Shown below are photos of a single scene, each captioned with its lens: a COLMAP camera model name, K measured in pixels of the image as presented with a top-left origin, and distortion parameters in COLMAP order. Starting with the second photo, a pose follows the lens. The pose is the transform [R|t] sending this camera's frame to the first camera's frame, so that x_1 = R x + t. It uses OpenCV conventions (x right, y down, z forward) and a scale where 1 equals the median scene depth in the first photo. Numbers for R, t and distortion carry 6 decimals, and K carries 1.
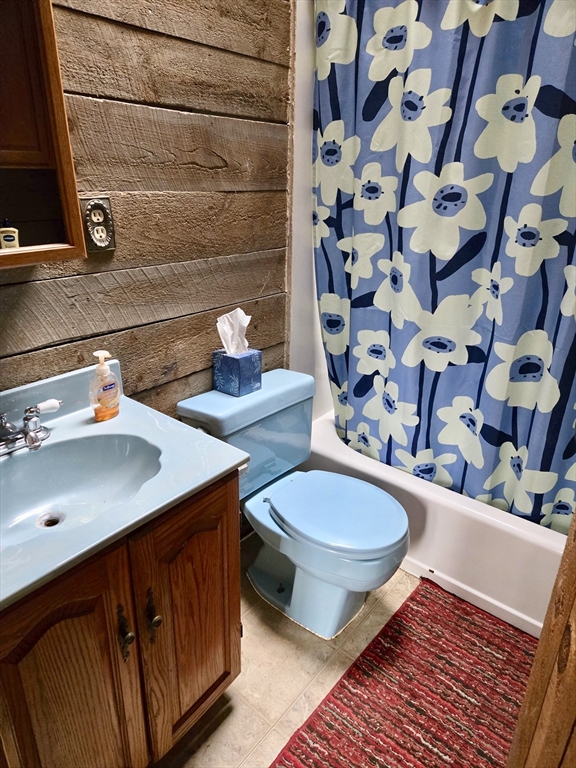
lens RADIAL K [[514.3, 0, 288.0], [0, 514.3, 384.0], [0, 0, 1]] dist [0.087864, -0.070174]
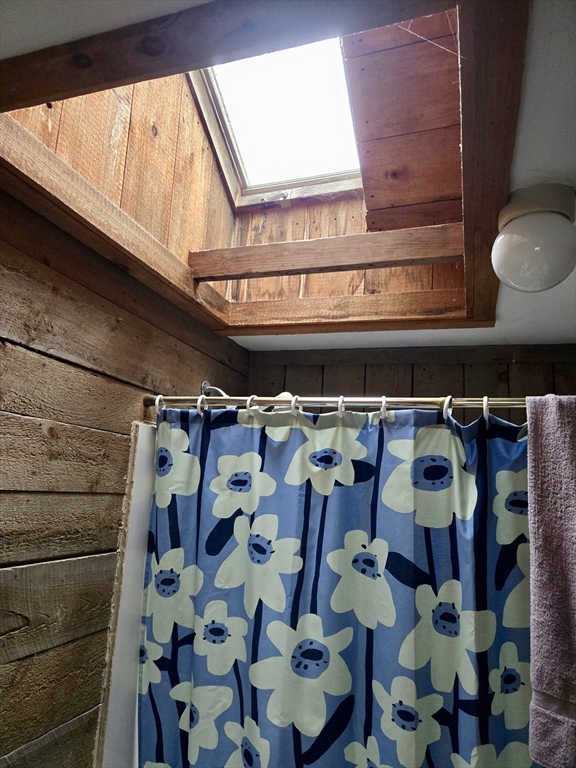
lens RADIAL K [[514.3, 0, 288.0], [0, 514.3, 384.0], [0, 0, 1]] dist [0.087864, -0.070174]
pose [[0.945921, 0.088831, 0.311997, -0.029632], [0.094600, 0.844437, -0.527235, -0.266900], [-0.310297, 0.528238, 0.790367, 0.092651]]
